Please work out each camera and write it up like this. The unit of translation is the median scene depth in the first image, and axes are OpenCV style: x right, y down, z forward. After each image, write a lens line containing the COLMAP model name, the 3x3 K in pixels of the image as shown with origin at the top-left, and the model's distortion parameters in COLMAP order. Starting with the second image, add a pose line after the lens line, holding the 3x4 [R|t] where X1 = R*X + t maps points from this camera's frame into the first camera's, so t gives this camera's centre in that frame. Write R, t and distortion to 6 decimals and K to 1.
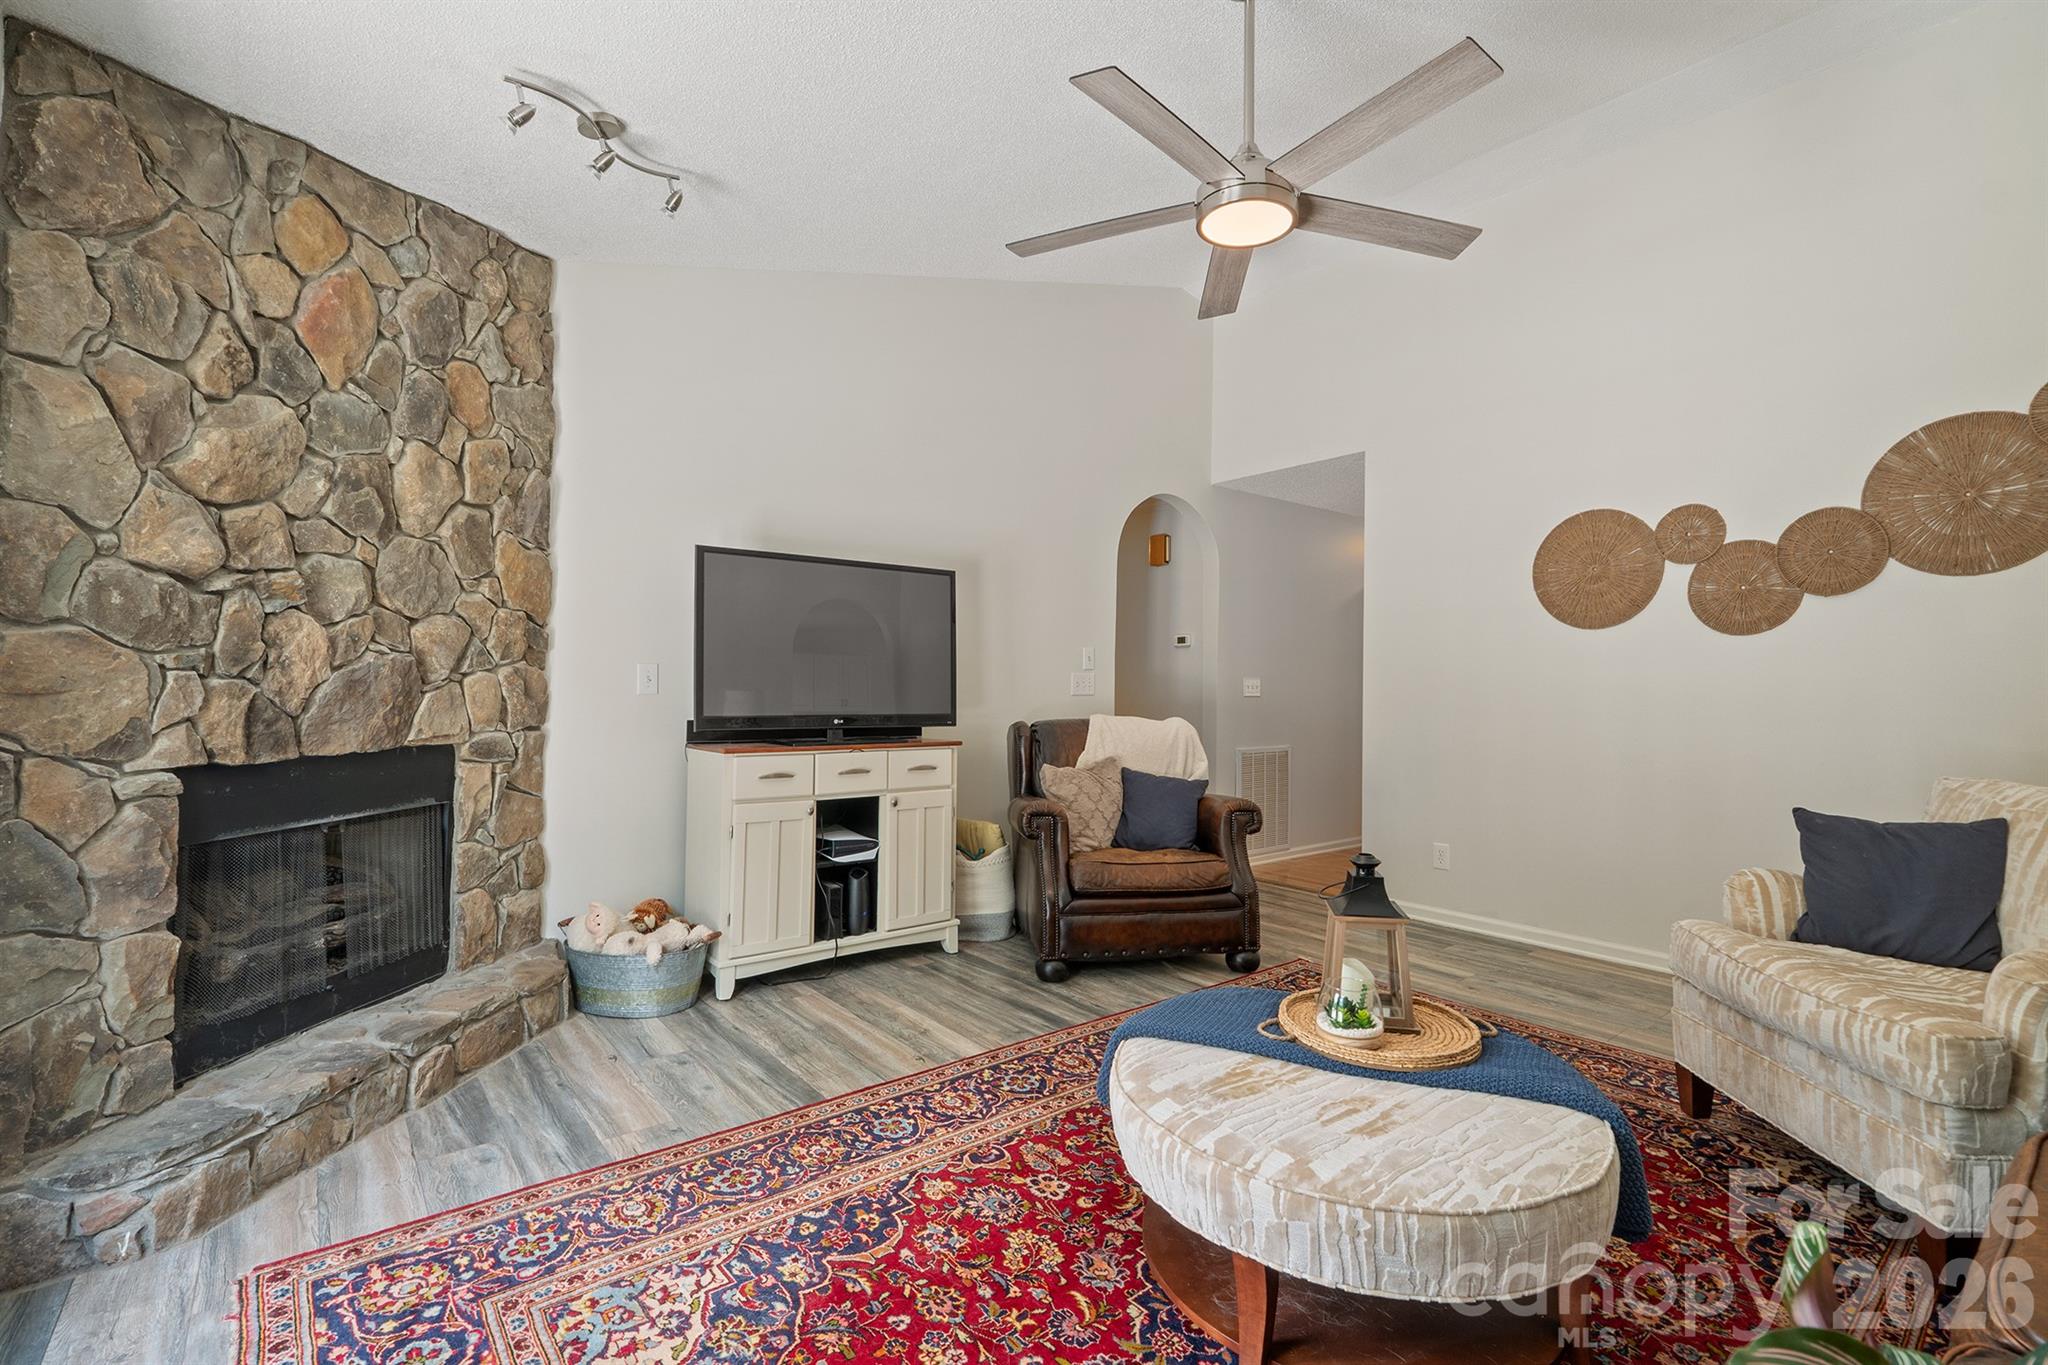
lens RADIAL K [[927.7, 0, 1025.2], [0, 927.7, 684.6], [0, 0, 1]] dist [0.002588, 0.000192]
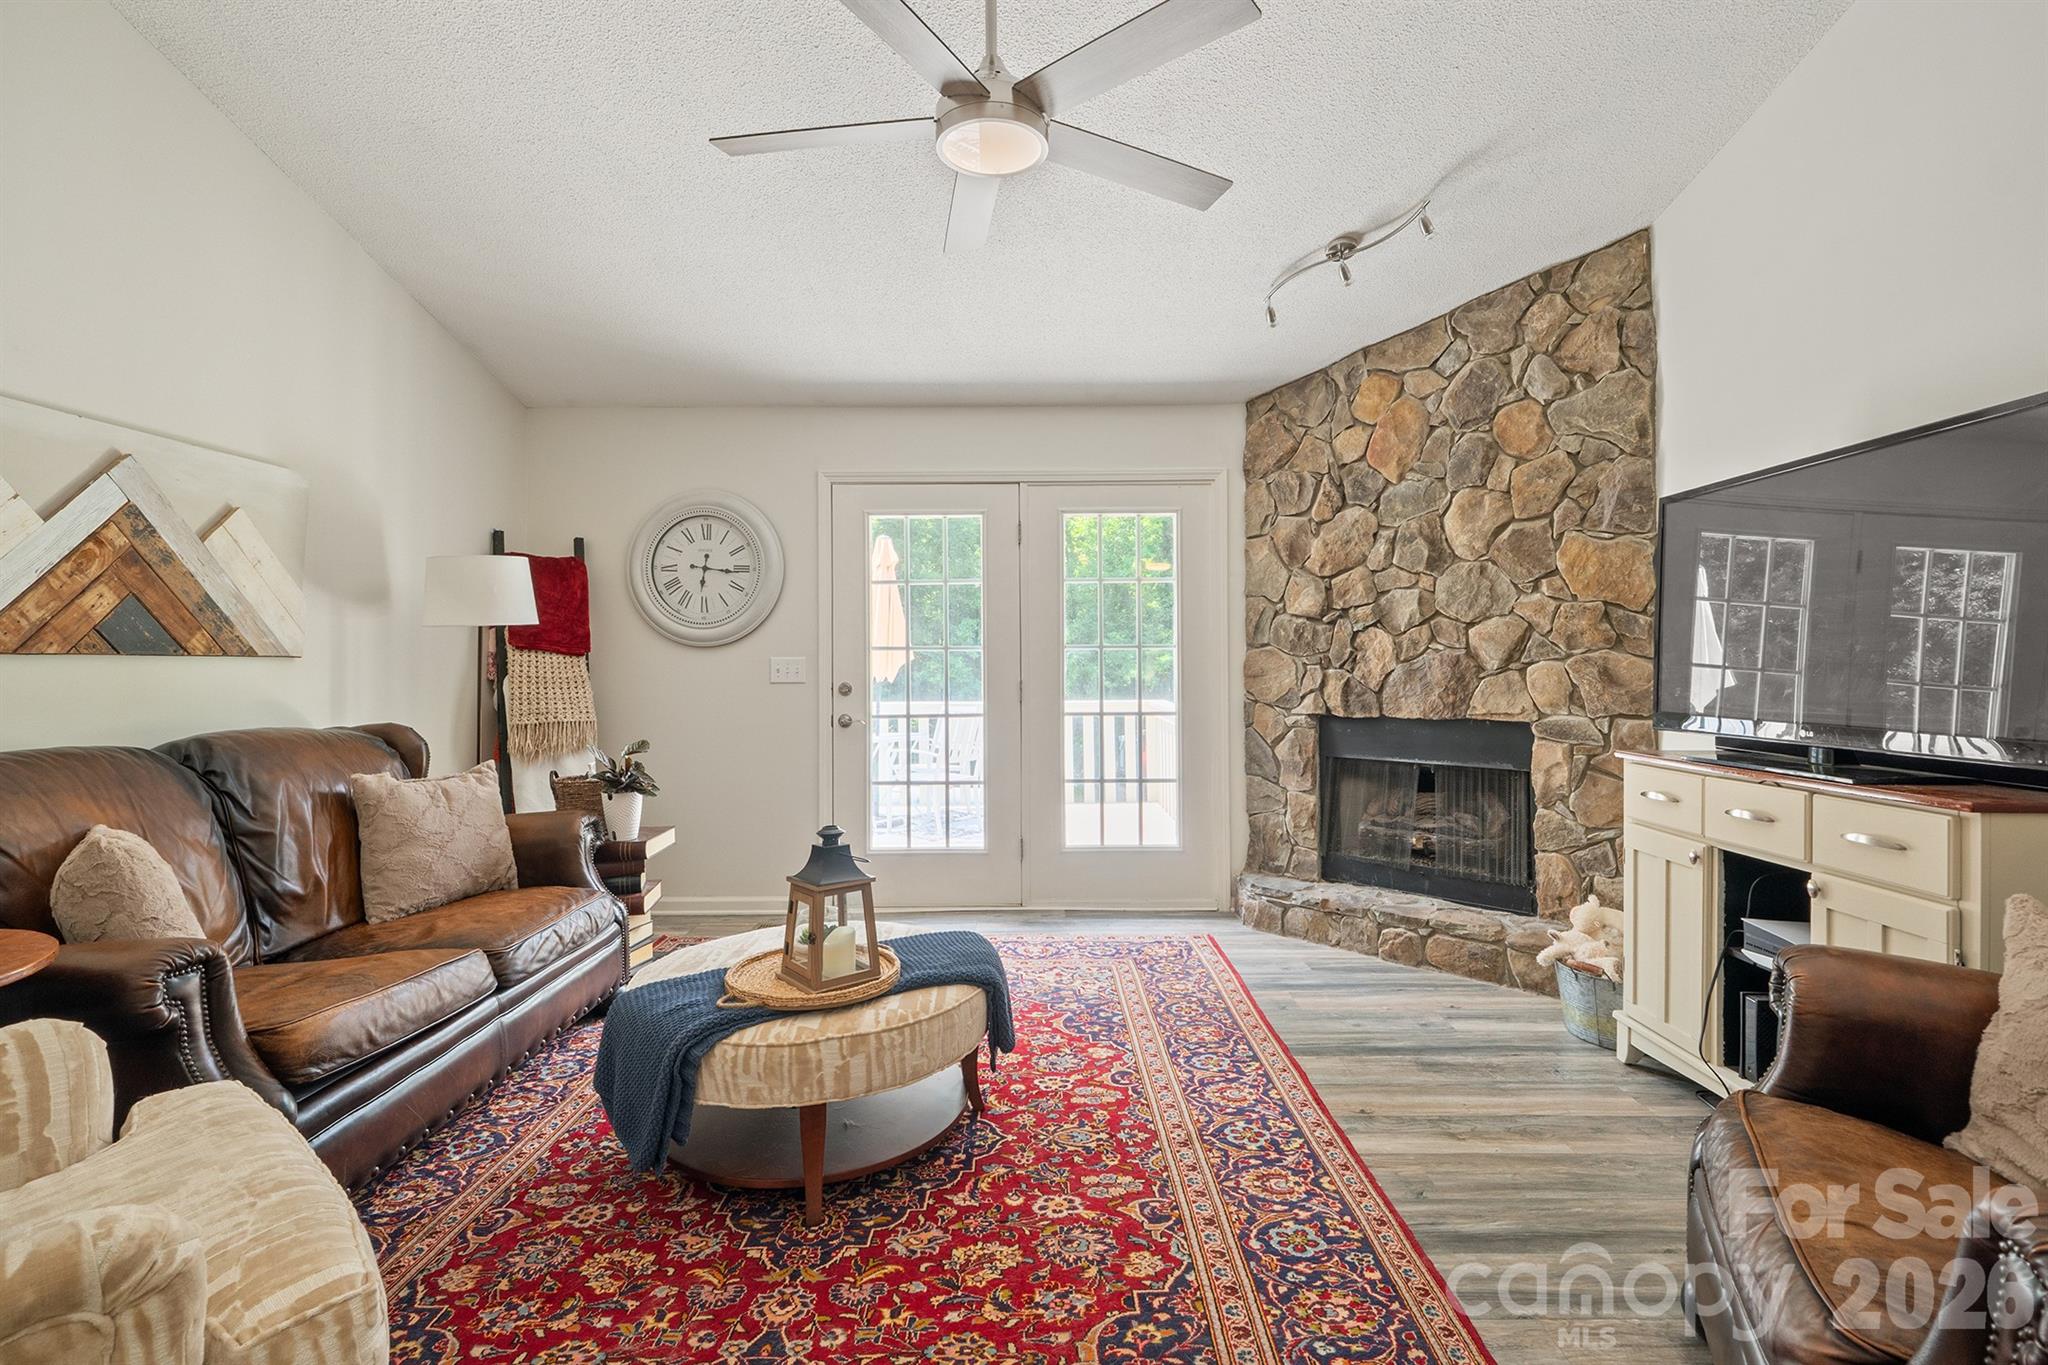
lens RADIAL K [[927.7, 0, 1026.4], [0, 927.7, 677.8], [0, 0, 1]] dist [0.002588, 0.000192]
pose [[-0.628959, -0.001066, -0.777438, 0.893062], [-0.004981, 0.999984, 0.002659, 0.008004], [0.777423, 0.005545, -0.628954, 1.562693]]
